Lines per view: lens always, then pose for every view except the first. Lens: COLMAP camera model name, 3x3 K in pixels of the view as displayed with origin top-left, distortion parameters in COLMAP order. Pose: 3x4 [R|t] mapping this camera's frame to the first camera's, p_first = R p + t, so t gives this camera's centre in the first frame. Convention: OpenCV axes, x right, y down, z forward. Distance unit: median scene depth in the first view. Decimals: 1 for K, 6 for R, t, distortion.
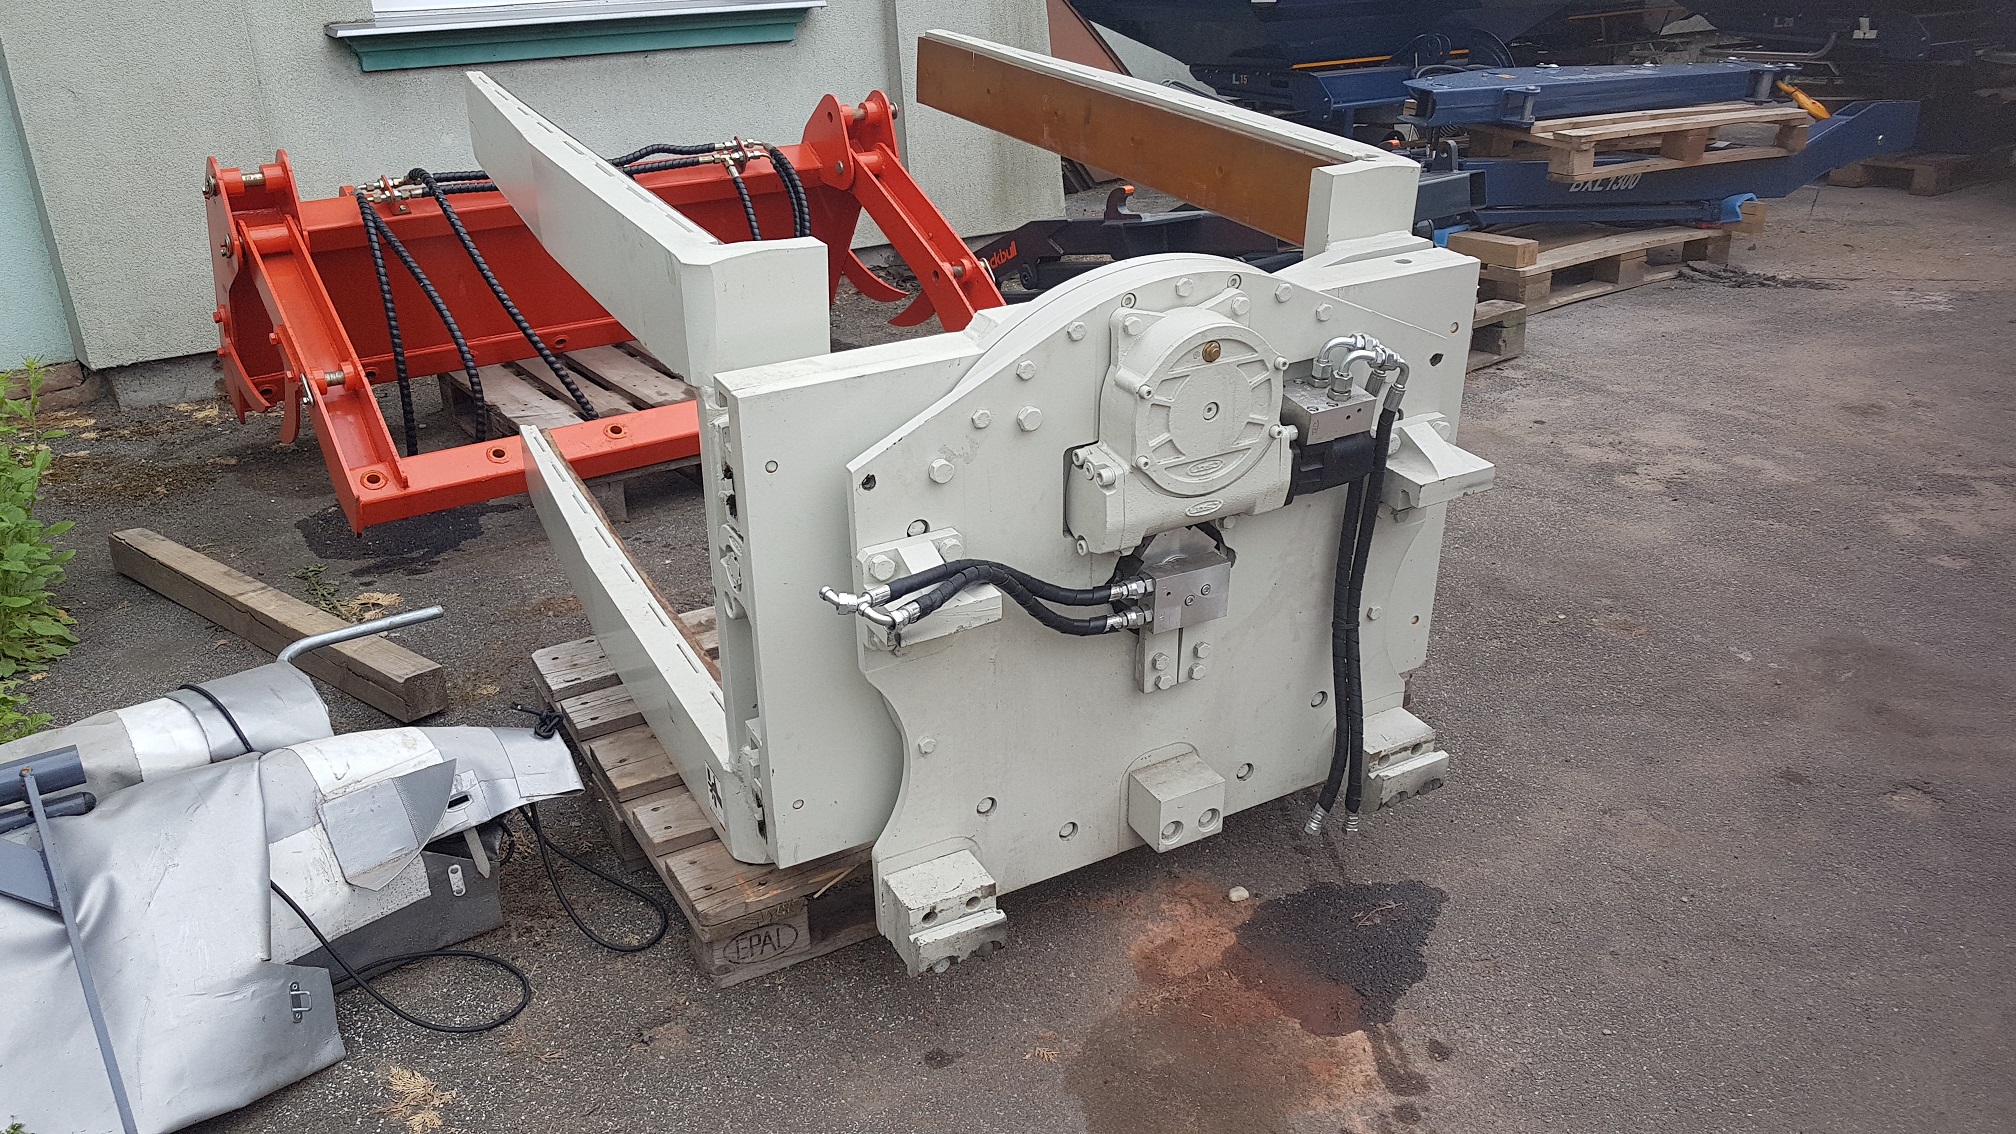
lens RADIAL K [[1617.4, 0, 1003.5], [0, 1617.4, 562.7], [0, 0, 1]] dist [0.001544, -0.007053]
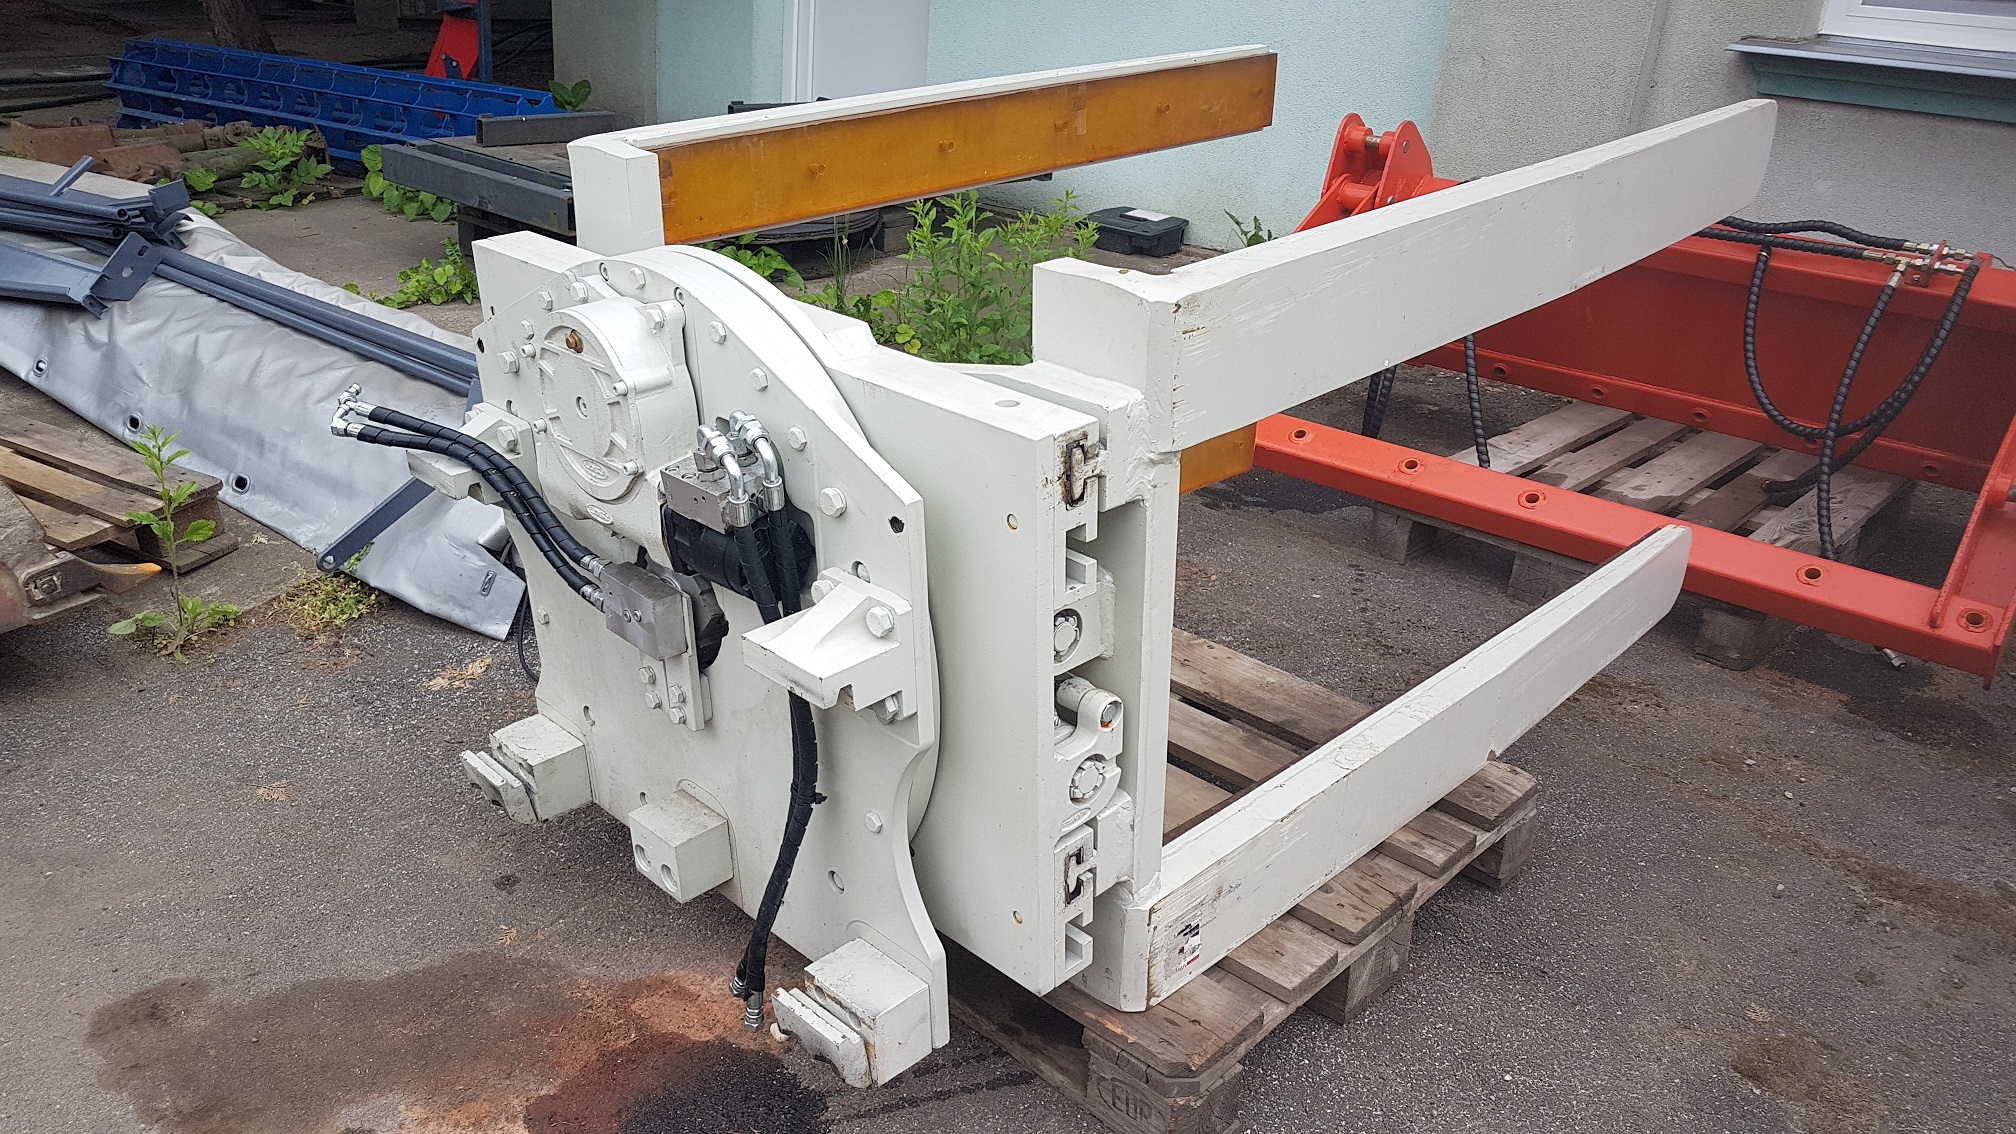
lens RADIAL K [[1617.4, 0, 1007.2], [0, 1617.4, 574.3], [0, 0, 1]] dist [0.001544, -0.007053]
pose [[0.259750, 0.411776, -0.873482, 0.446058], [-0.425649, 0.860740, 0.279193, -0.160305], [0.866806, 0.299276, 0.398849, 0.388979]]
